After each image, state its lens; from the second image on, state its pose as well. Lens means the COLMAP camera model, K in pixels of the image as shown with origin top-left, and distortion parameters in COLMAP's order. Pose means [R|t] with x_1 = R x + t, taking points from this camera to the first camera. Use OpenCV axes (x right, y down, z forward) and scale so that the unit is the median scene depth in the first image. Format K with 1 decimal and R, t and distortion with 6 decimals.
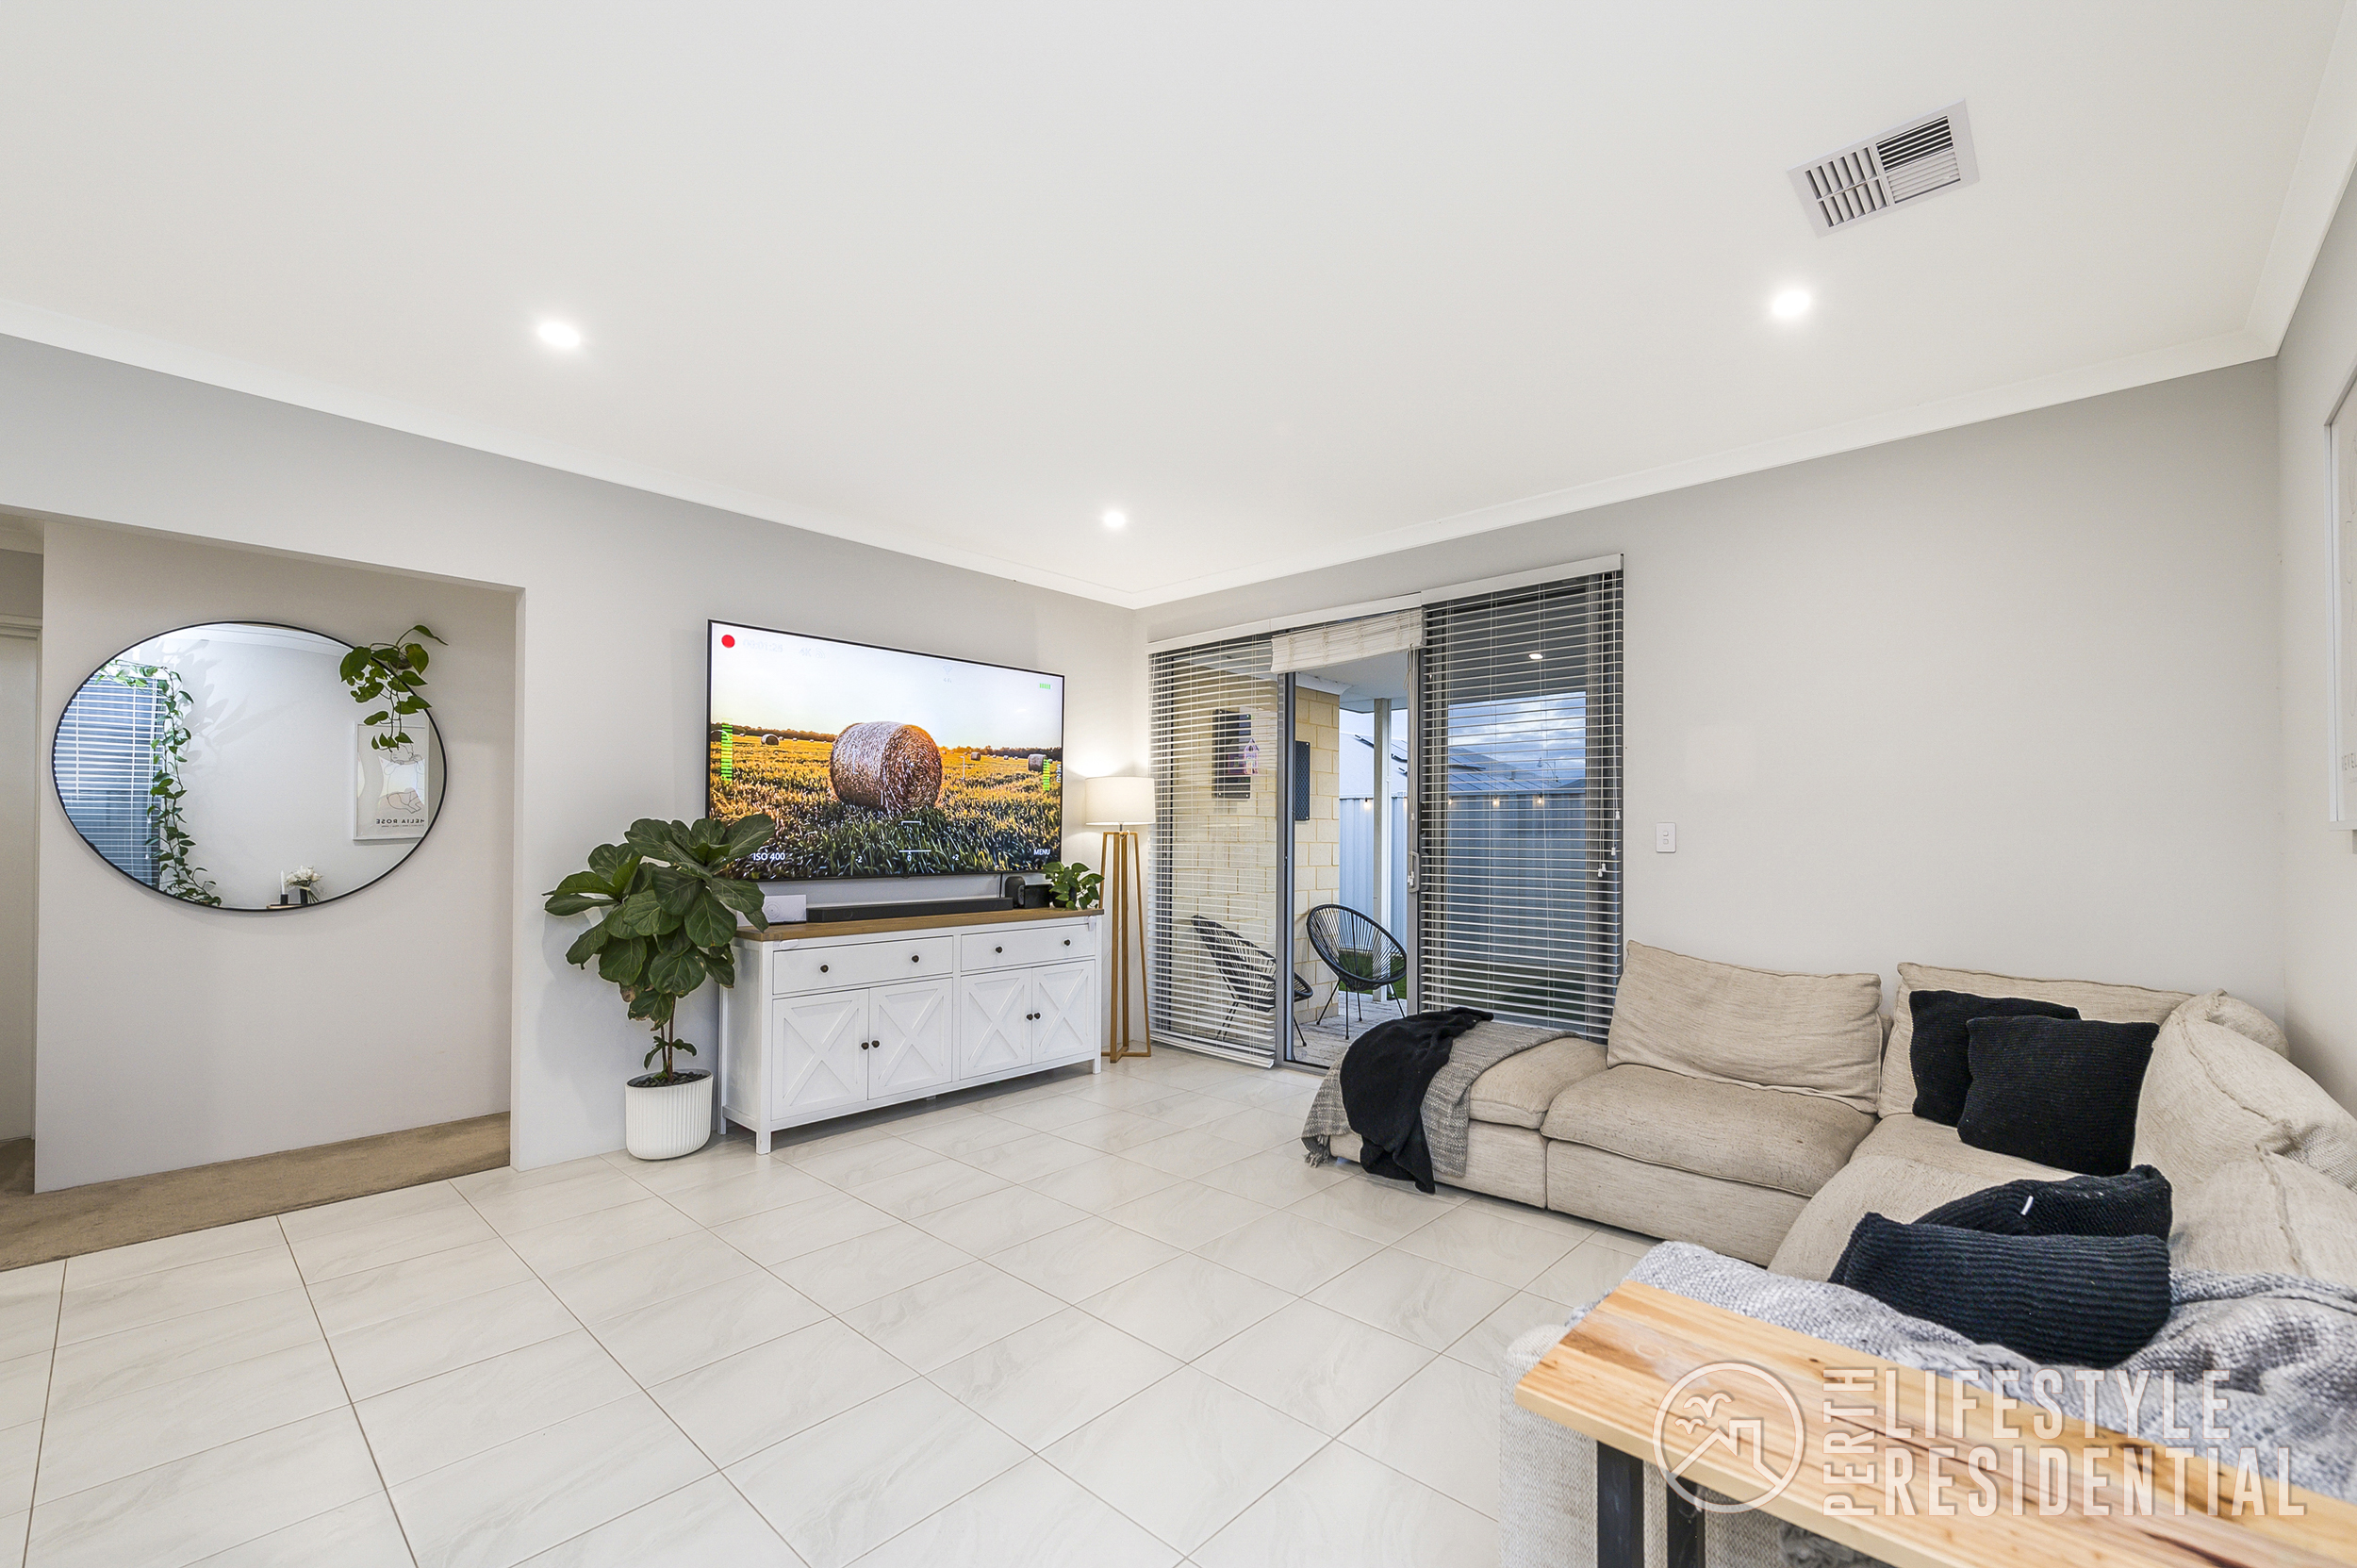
lens RADIAL K [[1042.7, 0, 1251.7], [0, 1042.7, 819.9], [0, 0, 1]] dist [0.001003, -0.000090]
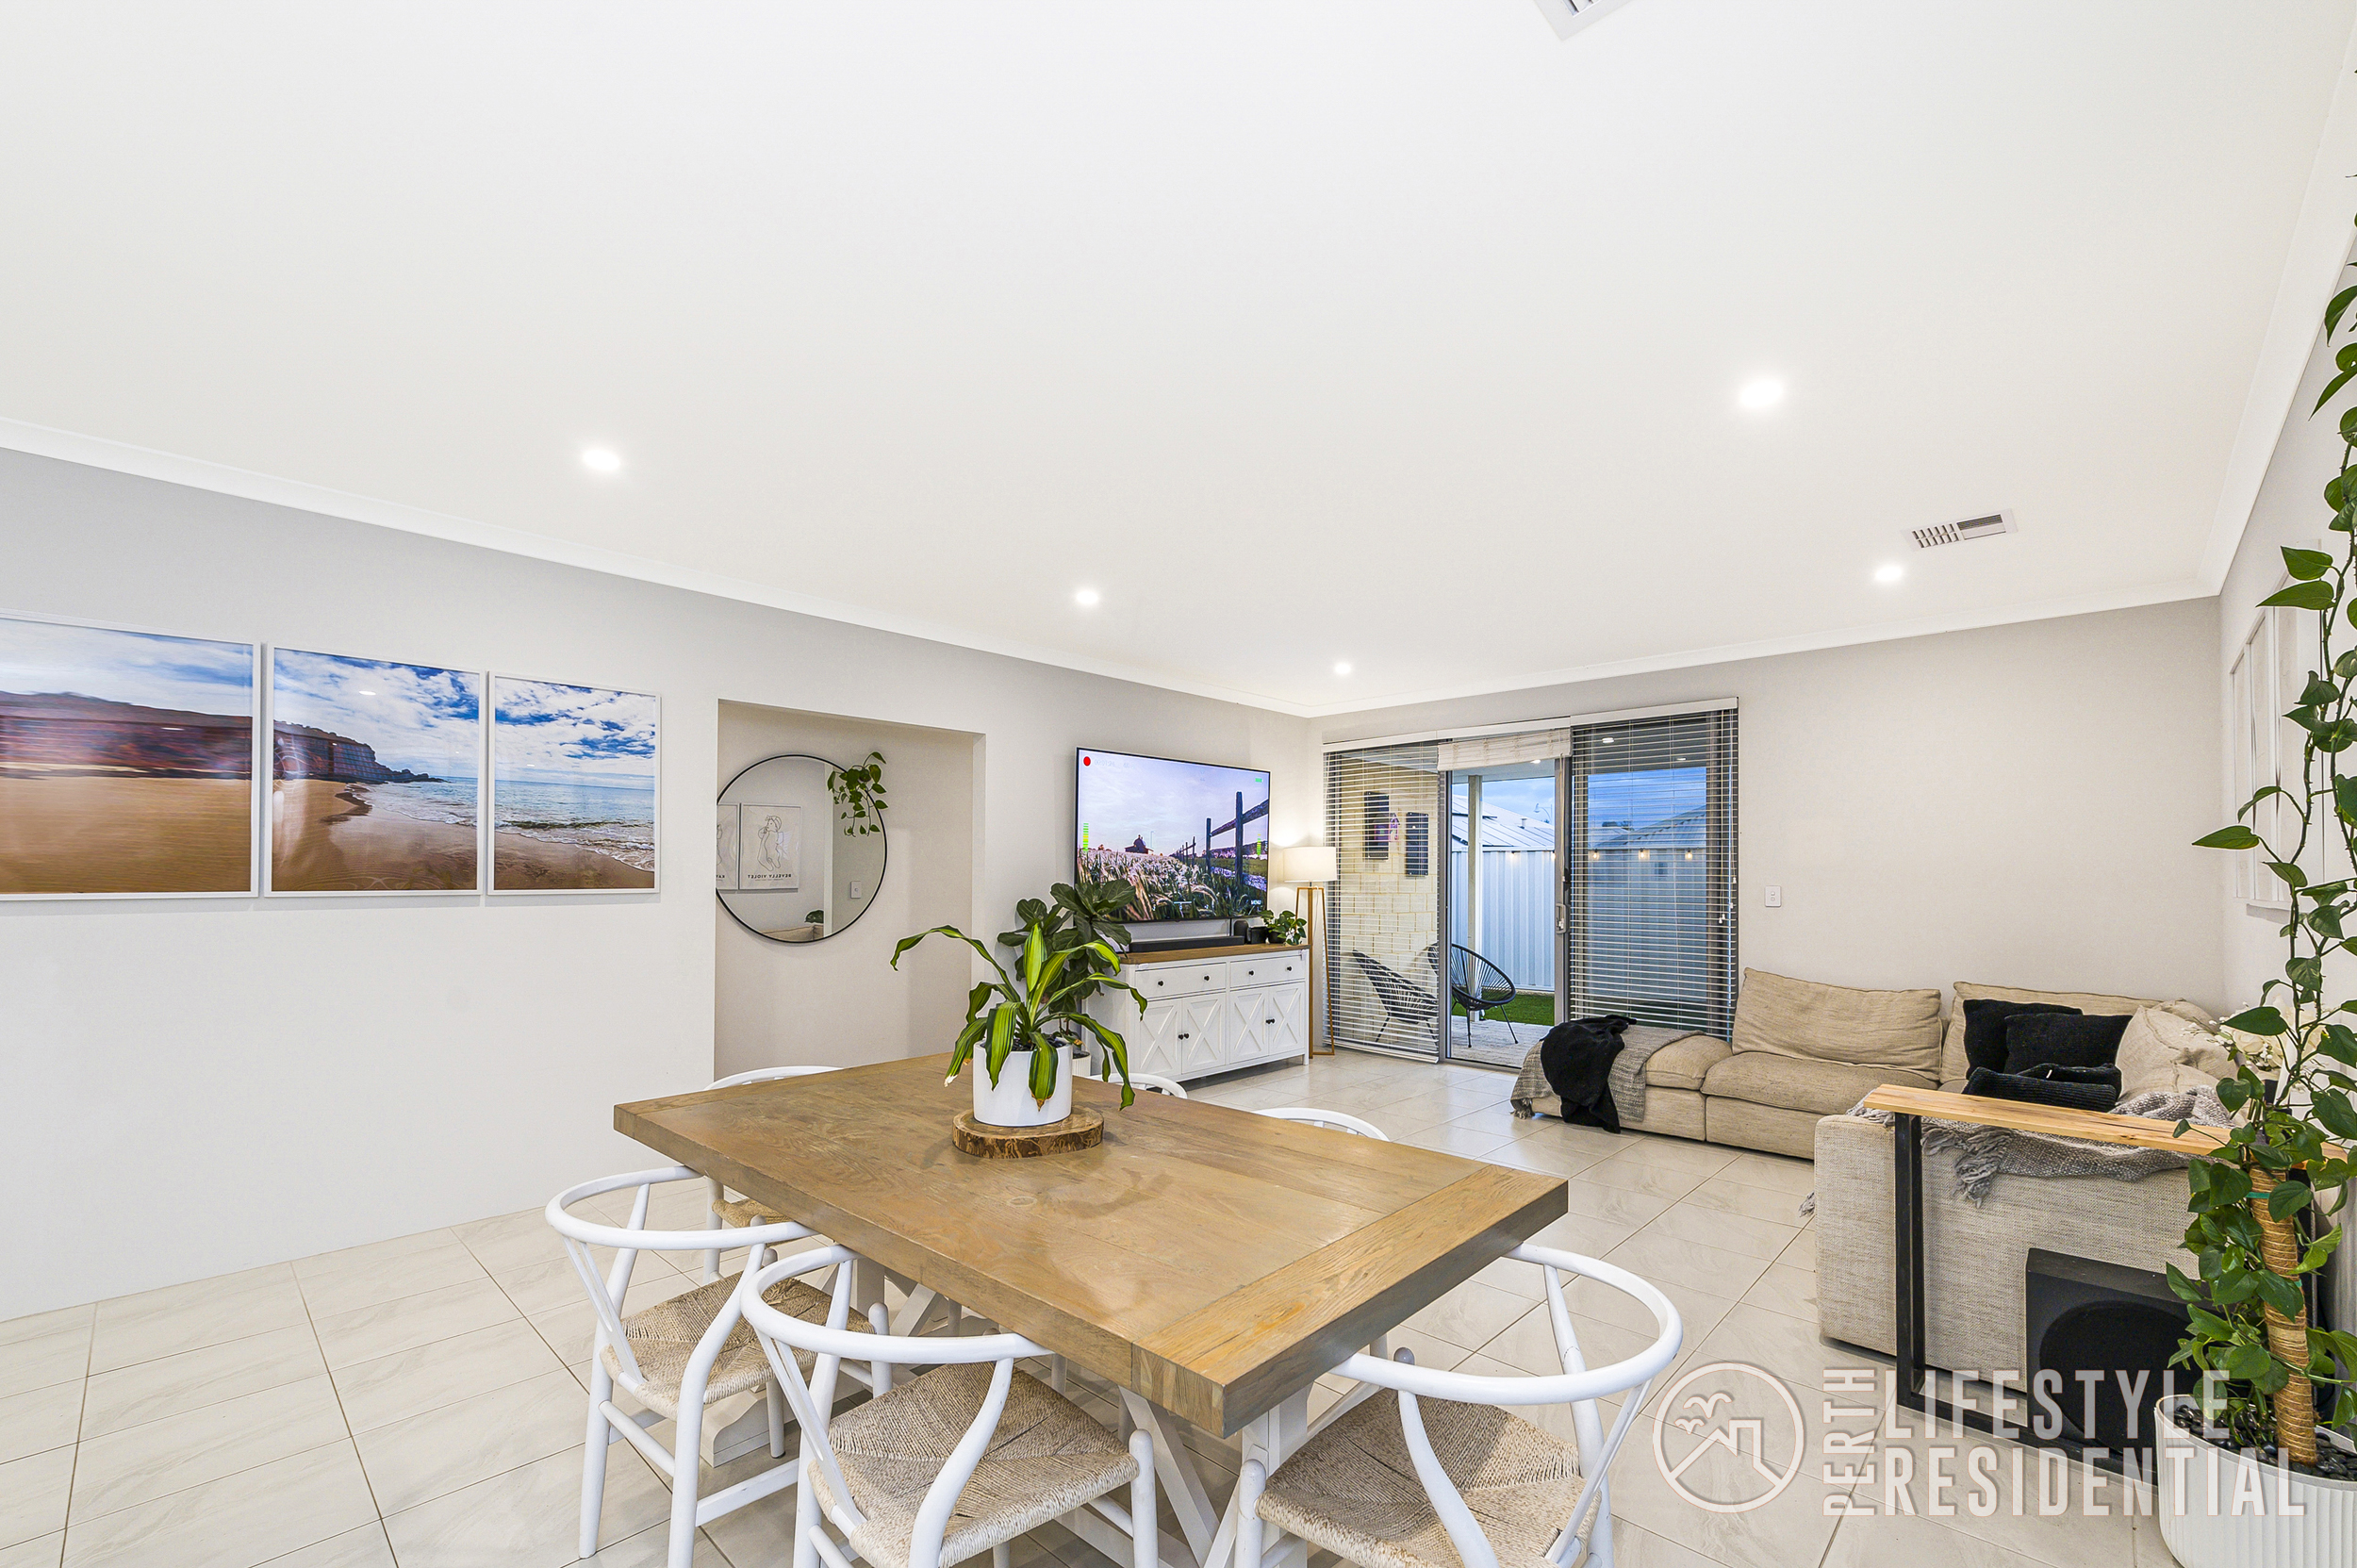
lens RADIAL K [[938.3, 0, 1185.9], [0, 938.3, 866.3], [0, 0, 1]] dist [-0.000647, -0.000113]
pose [[0.994821, -0.003651, -0.101577, -0.272524], [0.003701, 0.999993, 0.000303, -0.027187], [0.101575, -0.000677, 0.994828, -0.363325]]
